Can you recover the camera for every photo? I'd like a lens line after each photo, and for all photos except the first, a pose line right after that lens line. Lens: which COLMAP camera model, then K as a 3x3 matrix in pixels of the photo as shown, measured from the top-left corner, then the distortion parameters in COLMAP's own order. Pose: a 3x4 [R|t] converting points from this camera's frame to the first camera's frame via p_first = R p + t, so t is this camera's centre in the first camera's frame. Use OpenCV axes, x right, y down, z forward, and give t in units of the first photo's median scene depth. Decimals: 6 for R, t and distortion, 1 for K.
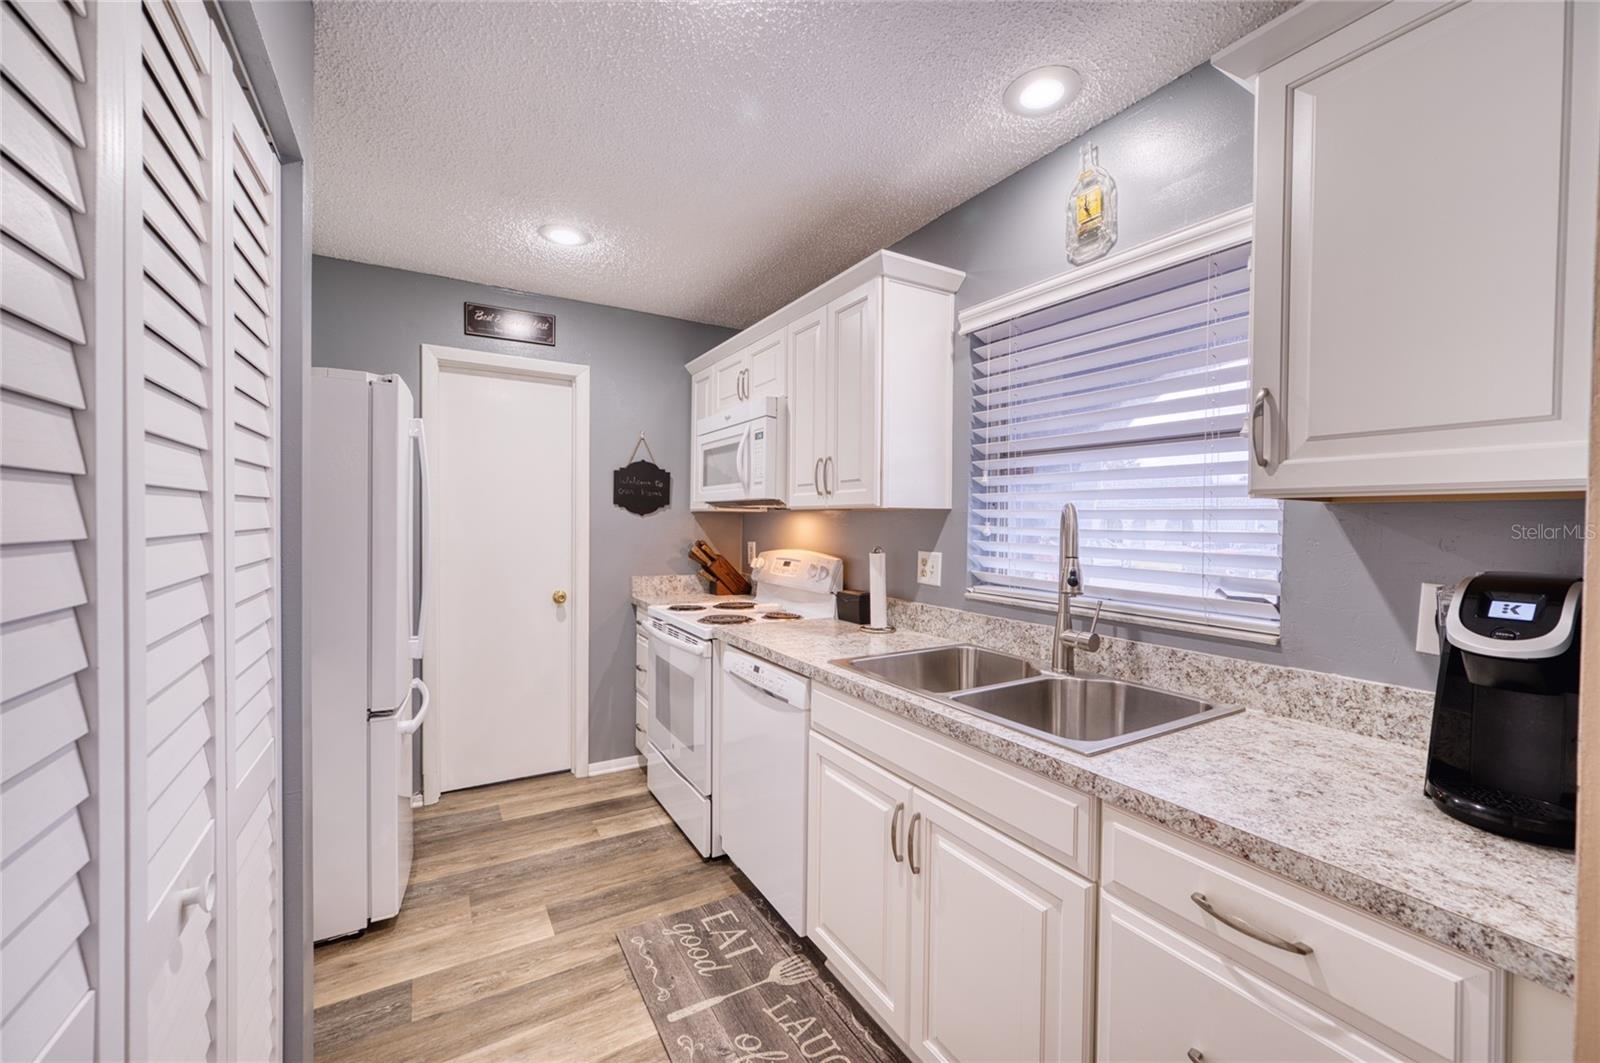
lens RADIAL K [[626.4, 0, 788.9], [0, 626.4, 527.4], [0, 0, 1]] dist [-0.008186, 0.002986]
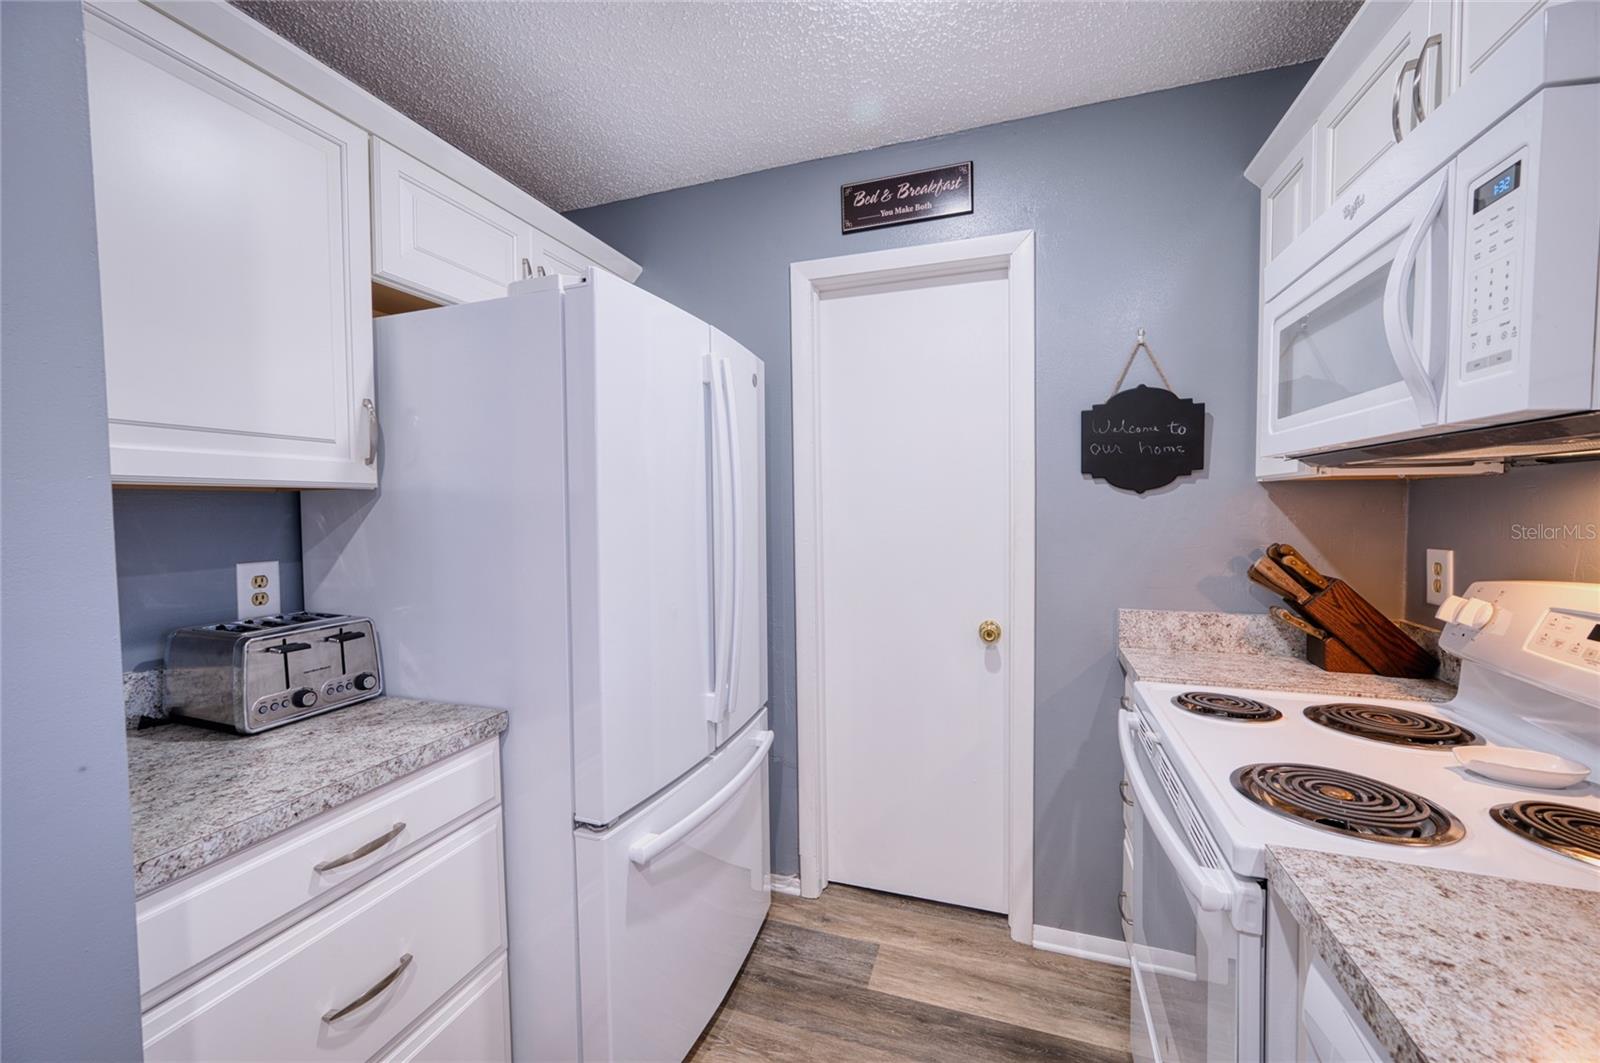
lens RADIAL K [[626.4, 0, 794.9], [0, 626.4, 529.1], [0, 0, 1]] dist [-0.008186, 0.002986]
pose [[0.655782, 0.012287, -0.754850, -0.031554], [0.012307, 0.999561, 0.026962, -0.006782], [0.754850, -0.026971, 0.655343, 0.451233]]
